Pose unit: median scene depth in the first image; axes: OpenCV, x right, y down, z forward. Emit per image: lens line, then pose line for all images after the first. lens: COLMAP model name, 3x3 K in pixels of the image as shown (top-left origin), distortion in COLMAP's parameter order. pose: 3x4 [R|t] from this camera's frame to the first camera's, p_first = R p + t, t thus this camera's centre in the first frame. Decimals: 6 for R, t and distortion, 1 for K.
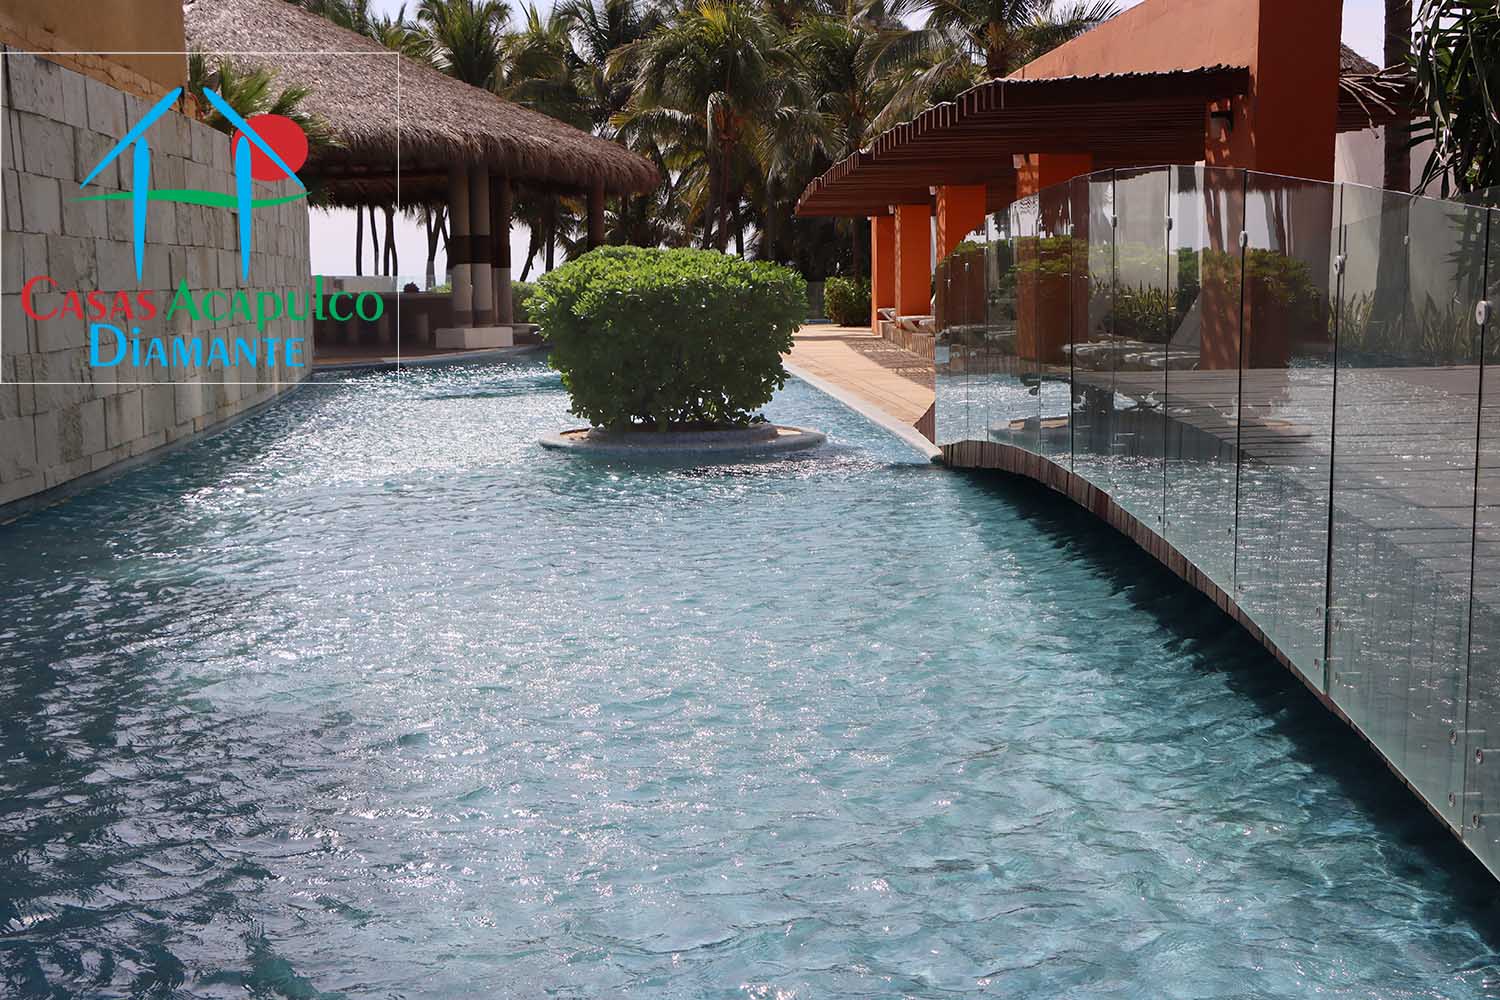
lens RADIAL K [[2010.3, 0, 750.2], [0, 2010.3, 502.2], [0, 0, 1]] dist [0.024979, 0.000000]
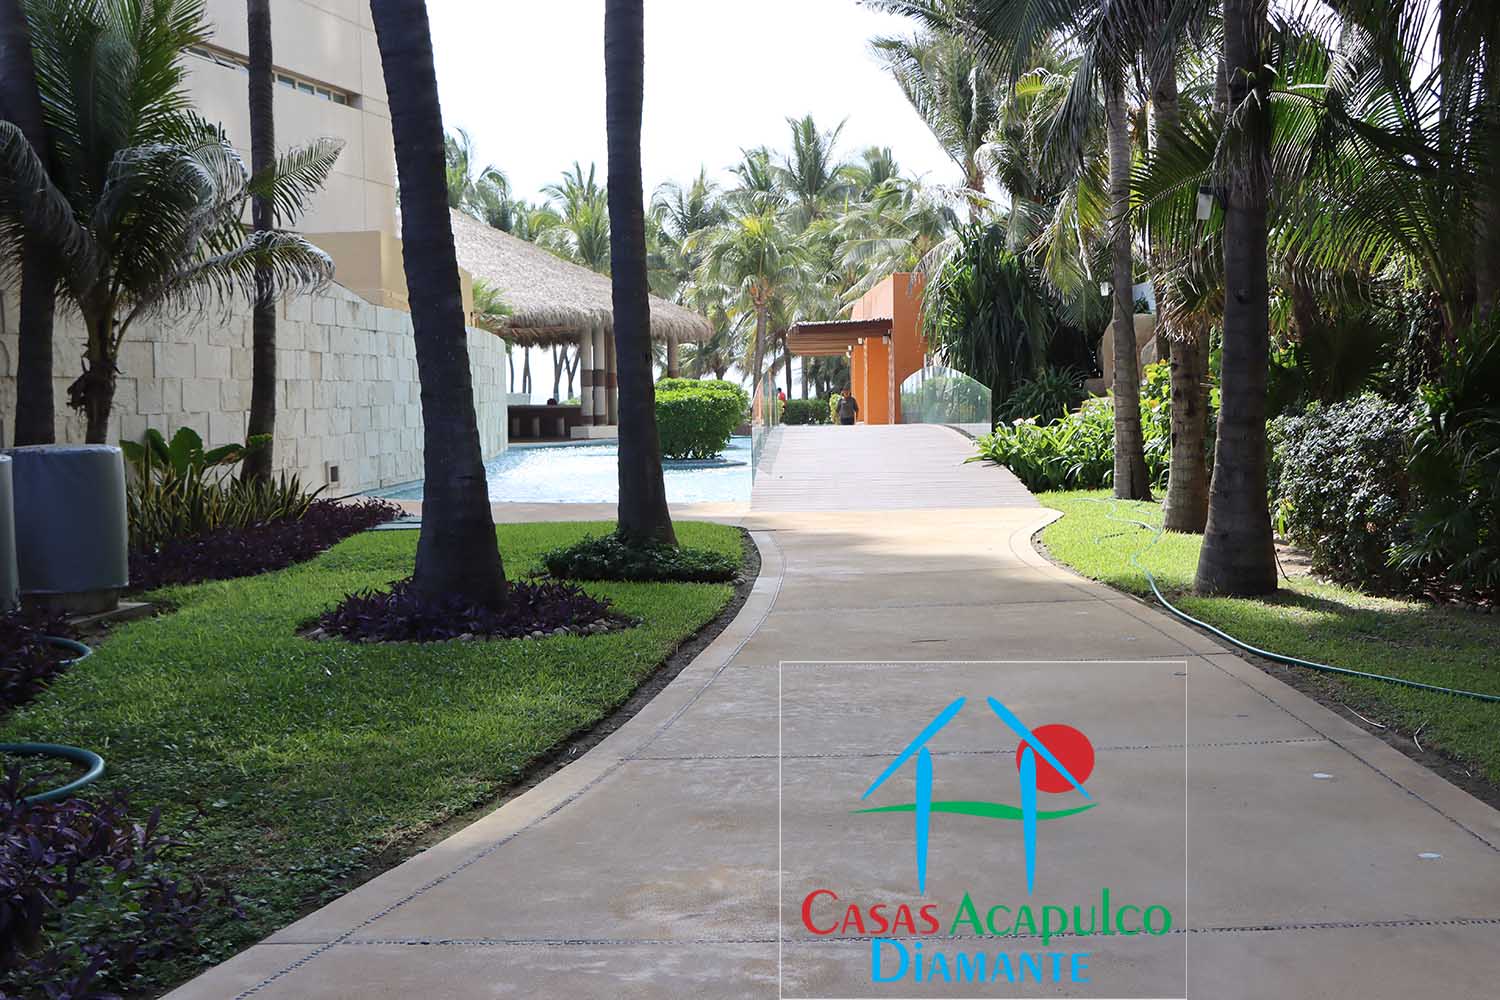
lens RADIAL K [[2010.3, 0, 750.1], [0, 2010.3, 498.6], [0, 0, 1]] dist [0.024979, 0.000000]
pose [[0.998419, 0.000740, -0.056199, 0.076496], [-0.004356, 0.997925, -0.064245, 0.073213], [0.056035, 0.064388, 0.996350, -0.582914]]
